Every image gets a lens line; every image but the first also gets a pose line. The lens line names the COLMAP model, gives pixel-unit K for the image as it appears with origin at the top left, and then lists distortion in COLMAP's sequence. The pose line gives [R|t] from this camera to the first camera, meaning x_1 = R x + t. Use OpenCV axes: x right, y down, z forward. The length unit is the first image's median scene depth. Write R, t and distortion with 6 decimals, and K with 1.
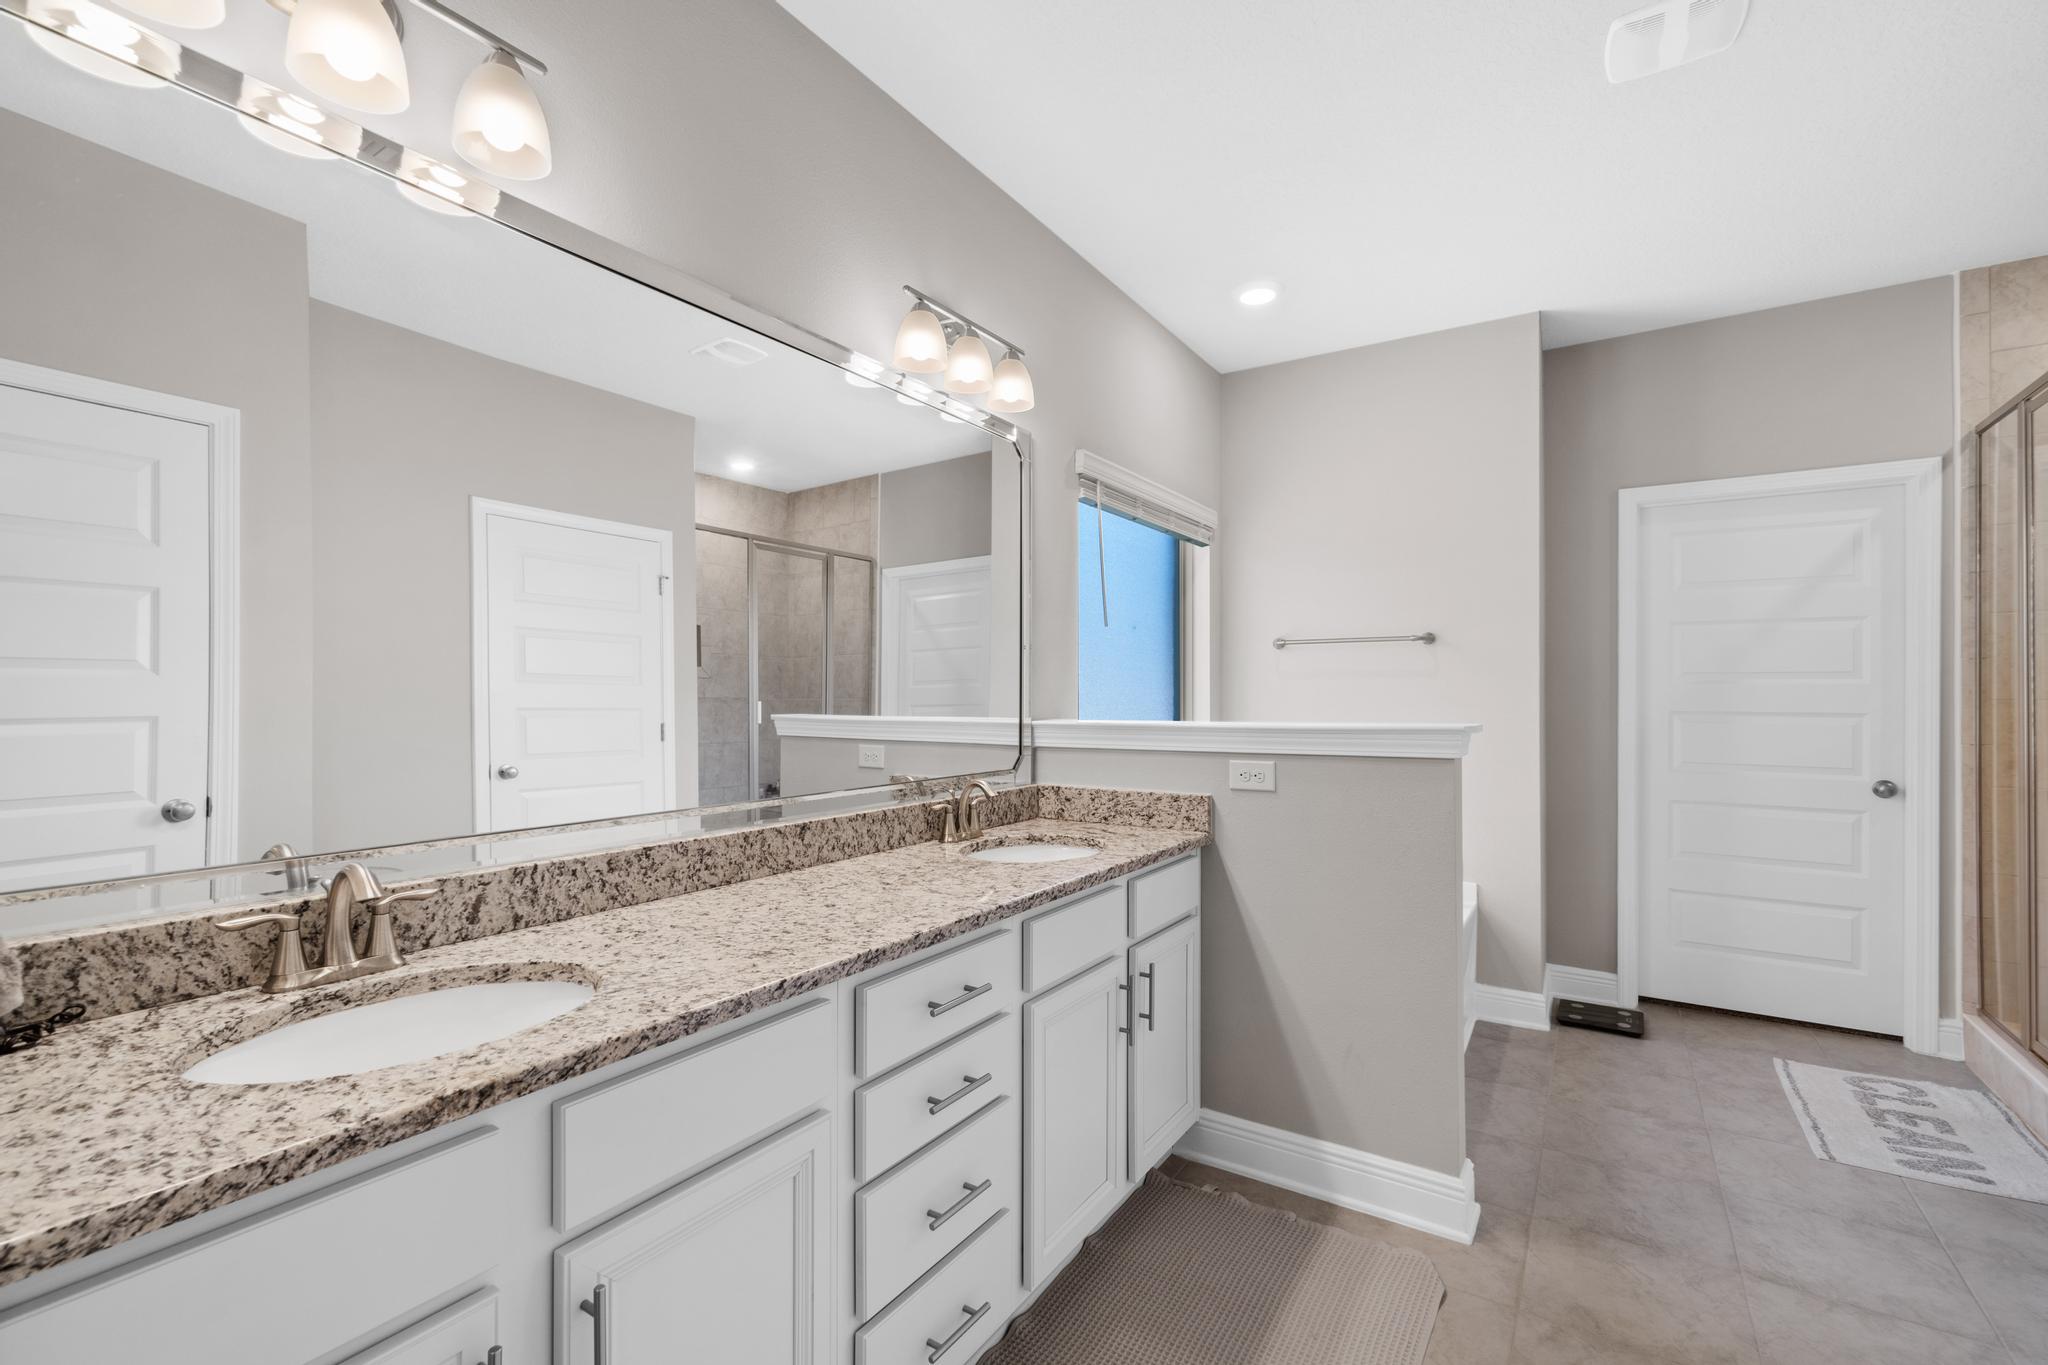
lens RADIAL K [[910.8, 0, 1023.0], [0, 910.8, 688.0], [0, 0, 1]] dist [-0.006156, 0.000307]
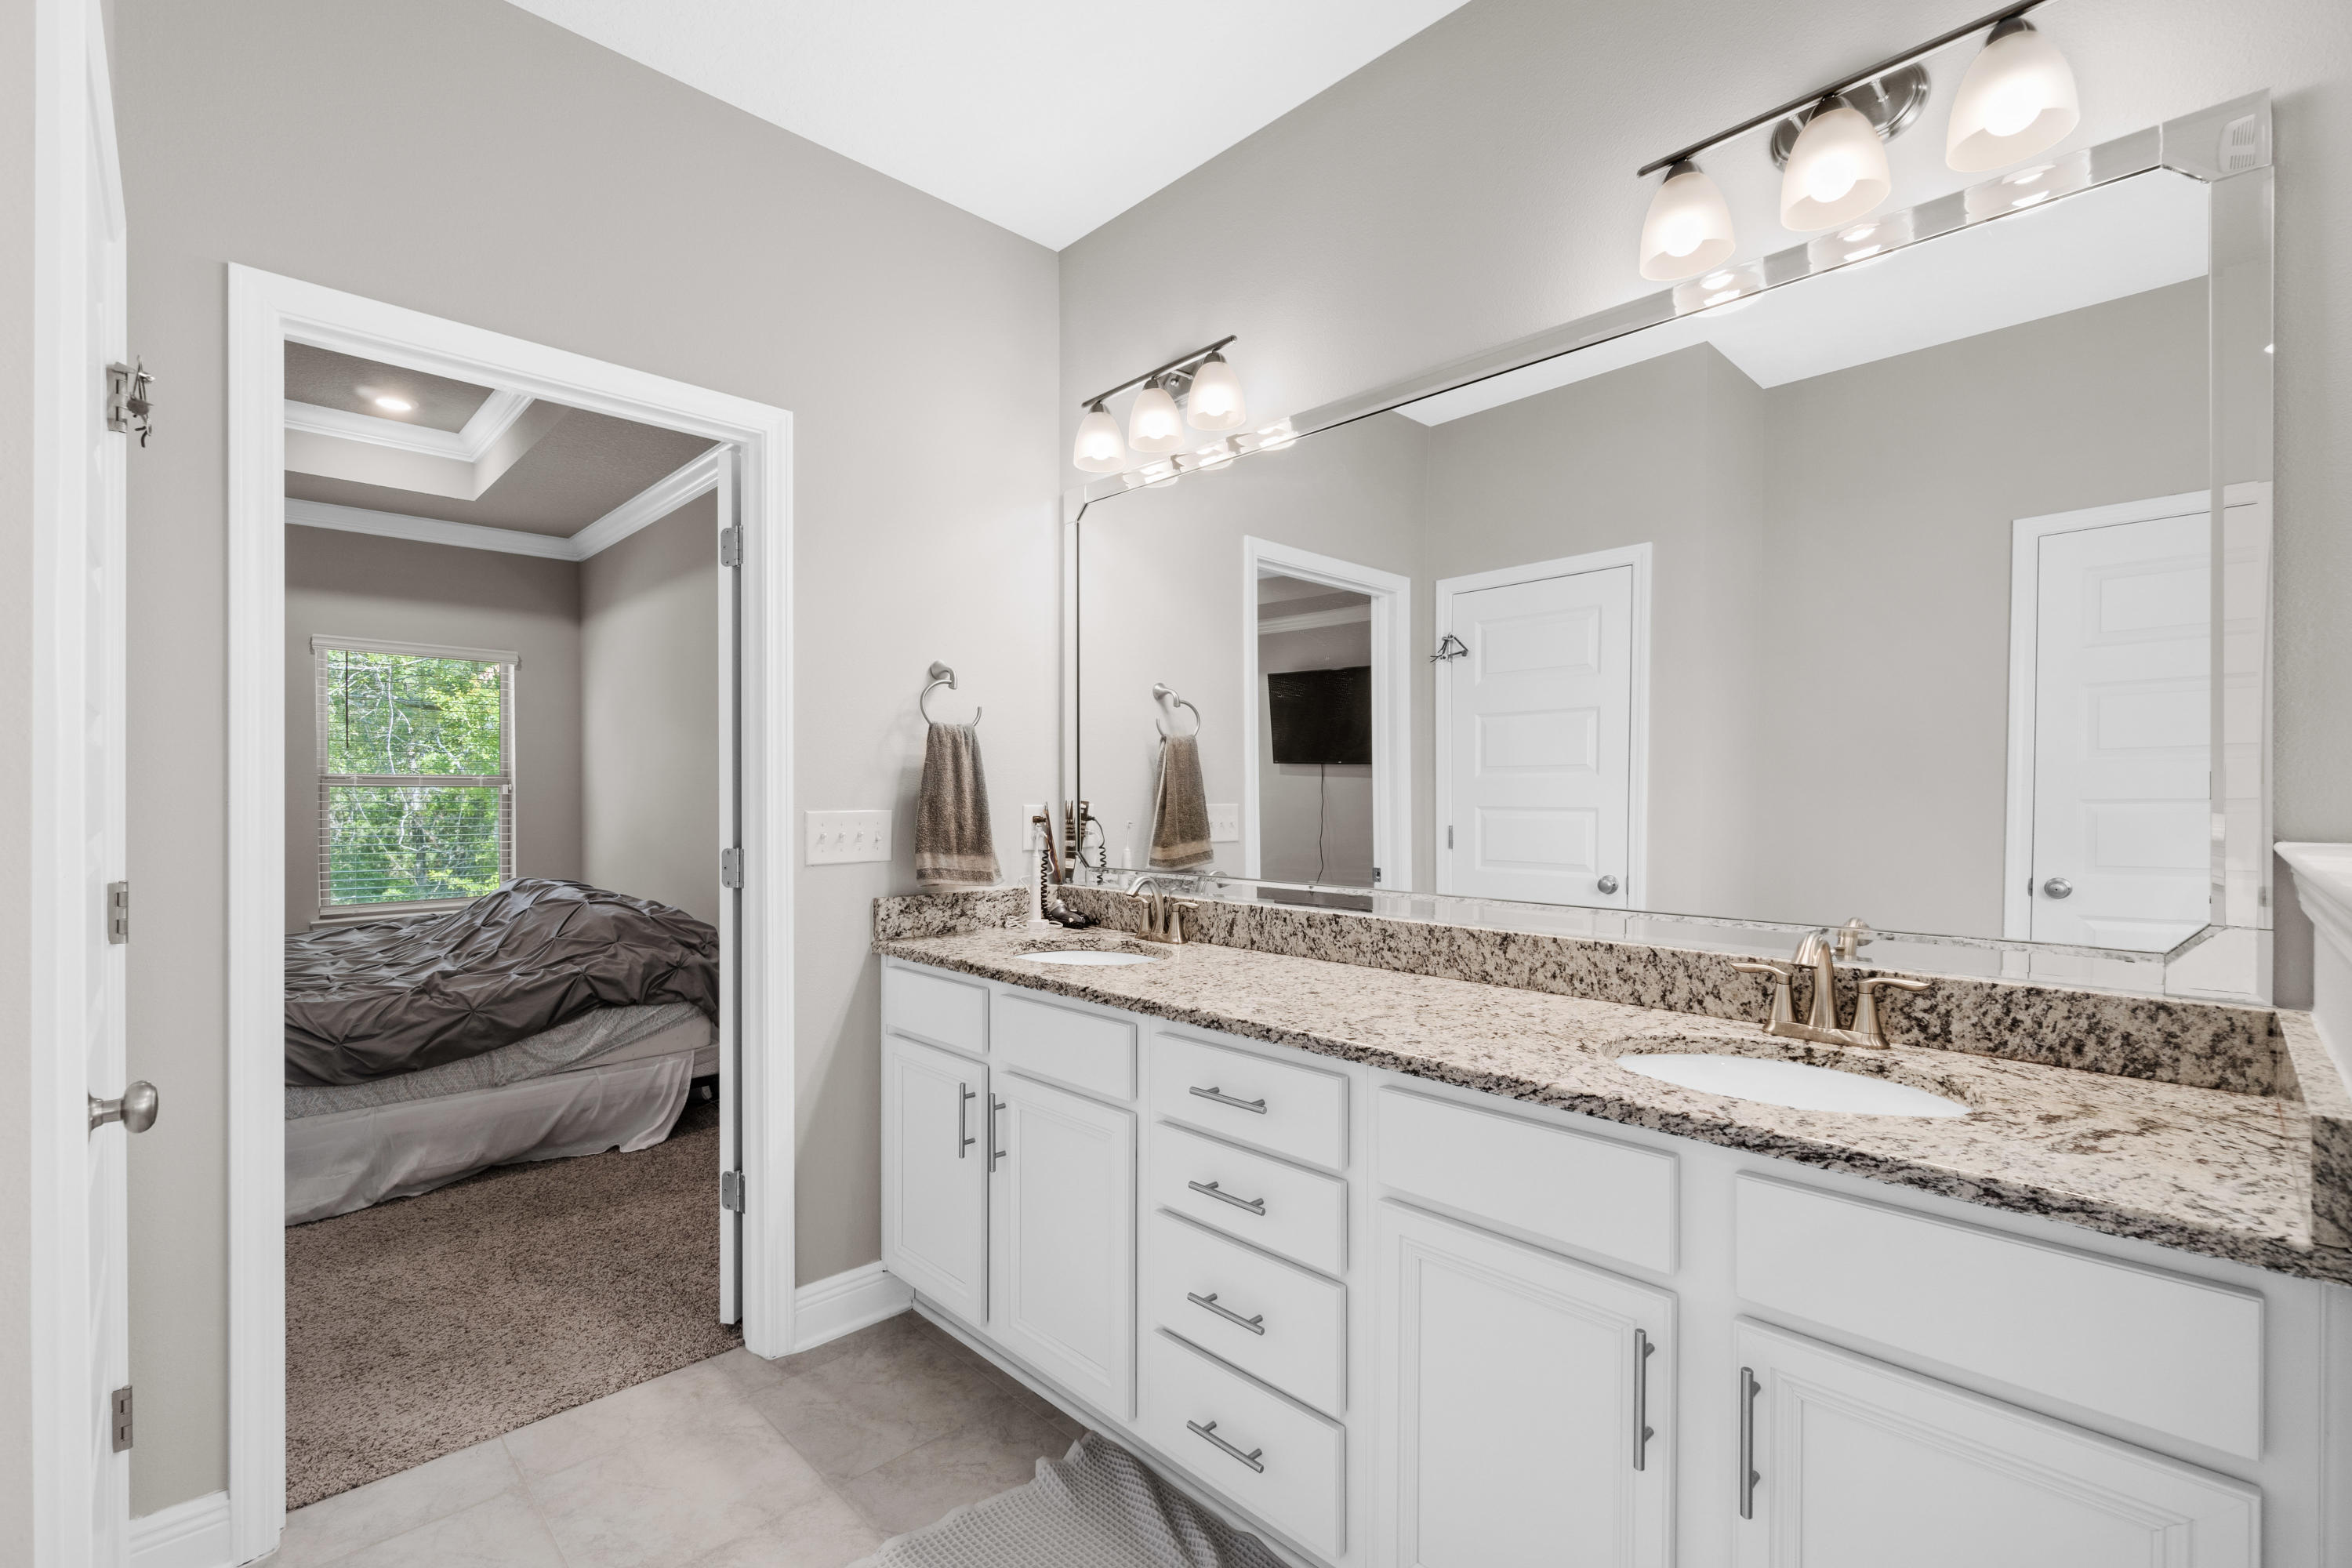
lens RADIAL K [[1045.9, 0, 1176.6], [0, 1045.9, 796.6], [0, 0, 1]] dist [-0.006156, 0.000307]
pose [[-0.236772, 0.001376, -0.971564, 0.835296], [0.007463, 0.999972, -0.000402, 0.021040], [0.971536, -0.007347, -0.236776, 1.004940]]
